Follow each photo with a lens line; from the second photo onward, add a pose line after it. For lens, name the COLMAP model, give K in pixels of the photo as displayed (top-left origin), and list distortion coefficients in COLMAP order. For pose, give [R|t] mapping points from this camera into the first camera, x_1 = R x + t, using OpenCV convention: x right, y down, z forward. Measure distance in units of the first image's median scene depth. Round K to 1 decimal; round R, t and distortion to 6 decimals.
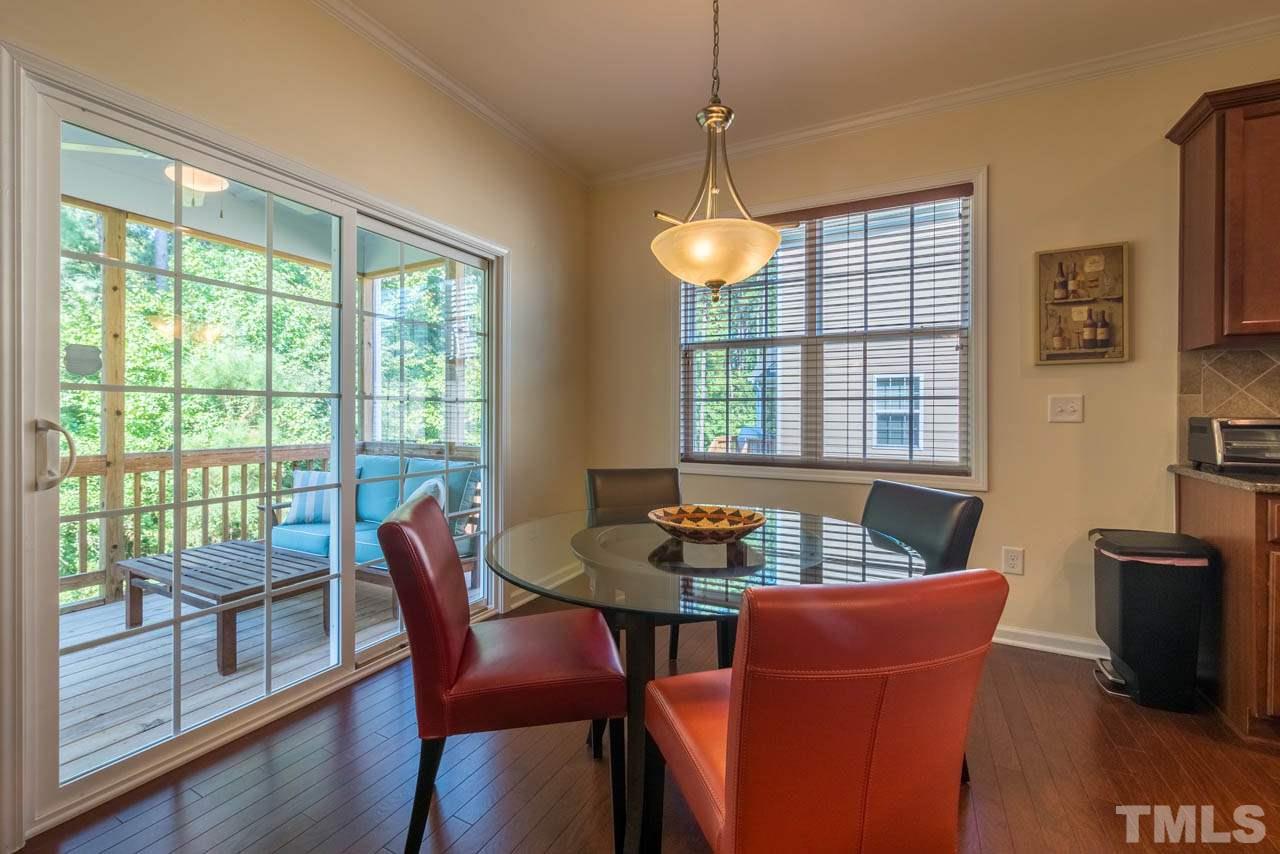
lens RADIAL K [[533.0, 0, 636.1], [0, 533.0, 417.0], [0, 0, 1]] dist [-0.000622, 0.000005]
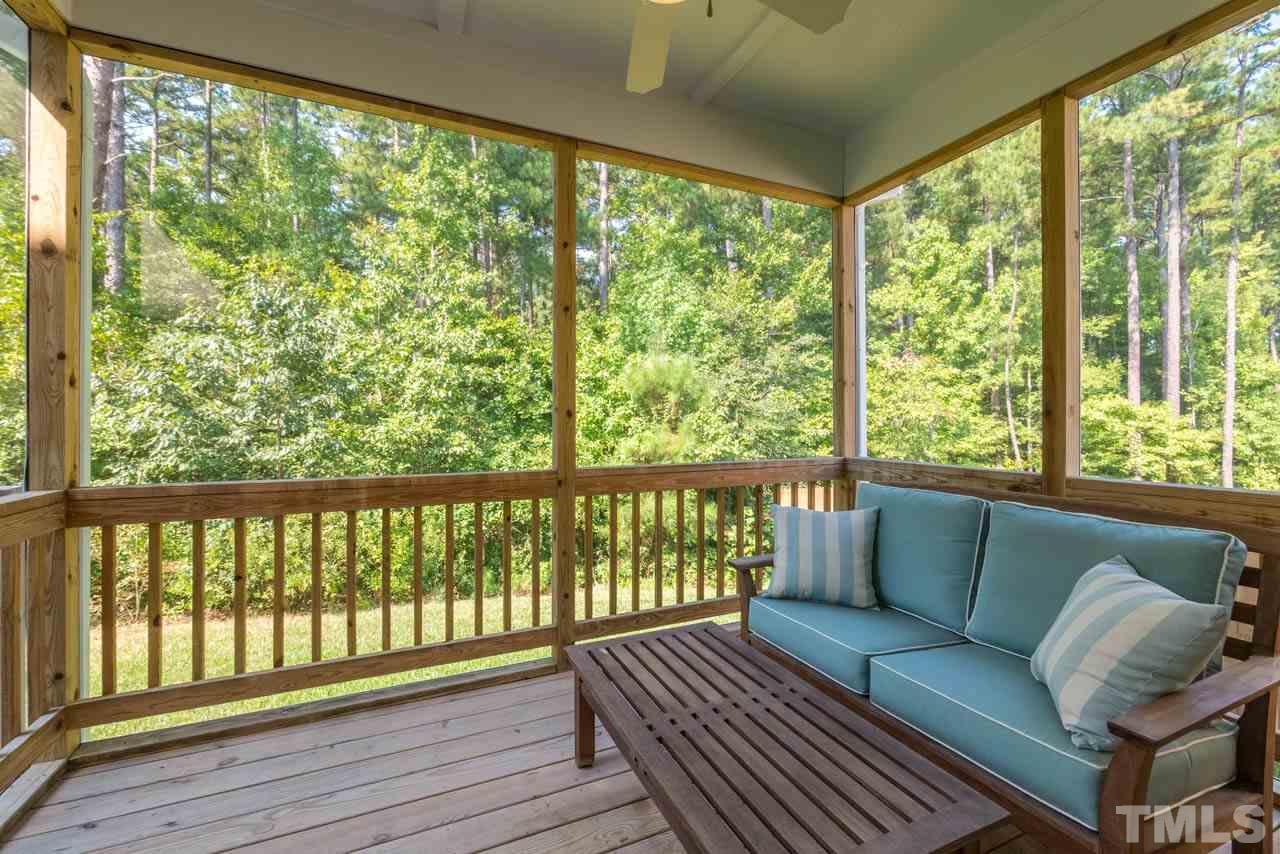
lens RADIAL K [[533.0, 0, 636.1], [0, 533.0, 417.0], [0, 0, 1]] dist [-0.000622, 0.000005]
pose [[0.787156, -0.009348, -0.616683, -0.161403], [0.003587, 0.999938, -0.010579, 0.001775], [0.616743, 0.006115, 0.787141, 0.173136]]
